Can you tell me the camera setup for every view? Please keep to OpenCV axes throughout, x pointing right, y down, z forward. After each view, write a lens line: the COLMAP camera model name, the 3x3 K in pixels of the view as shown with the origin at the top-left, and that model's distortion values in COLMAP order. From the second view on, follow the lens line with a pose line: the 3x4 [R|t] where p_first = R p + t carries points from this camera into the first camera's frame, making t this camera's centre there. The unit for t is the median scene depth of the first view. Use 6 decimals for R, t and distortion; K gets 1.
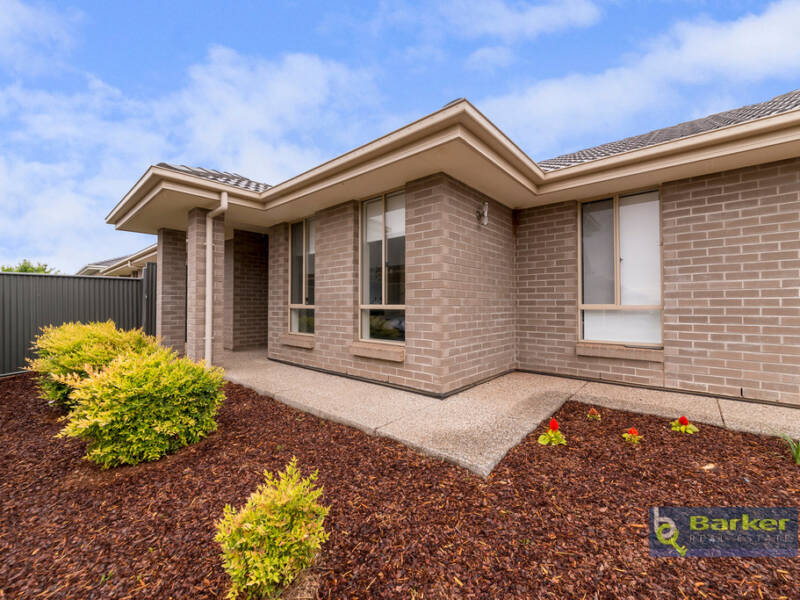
lens RADIAL K [[316.9, 0, 404.3], [0, 316.9, 298.6], [0, 0, 1]] dist [-0.003225, -0.000205]
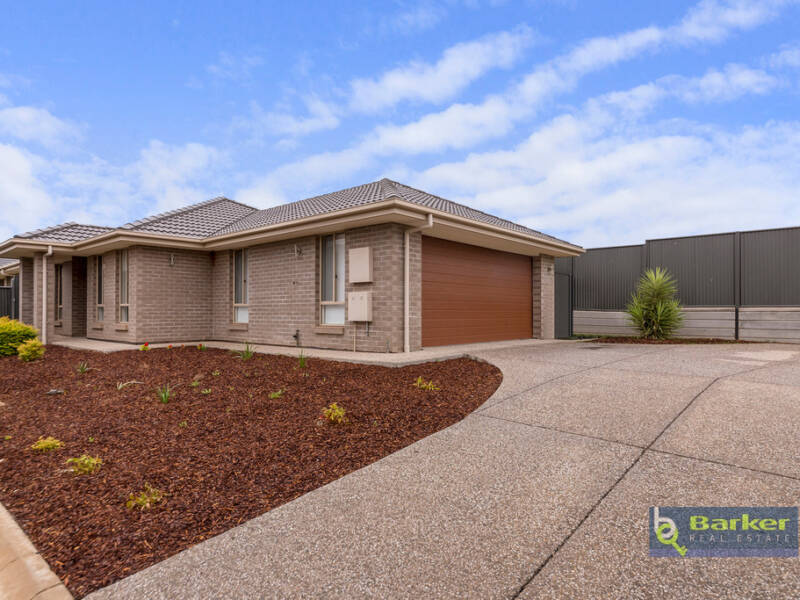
lens RADIAL K [[455.8, 0, 397.9], [0, 455.8, 305.7], [0, 0, 1]] dist [-0.007298, -0.000226]
pose [[0.999996, -0.000338, -0.002688, 1.457257], [0.000357, 0.999975, 0.007117, 0.009841], [0.002686, -0.007118, 0.999971, -1.644679]]
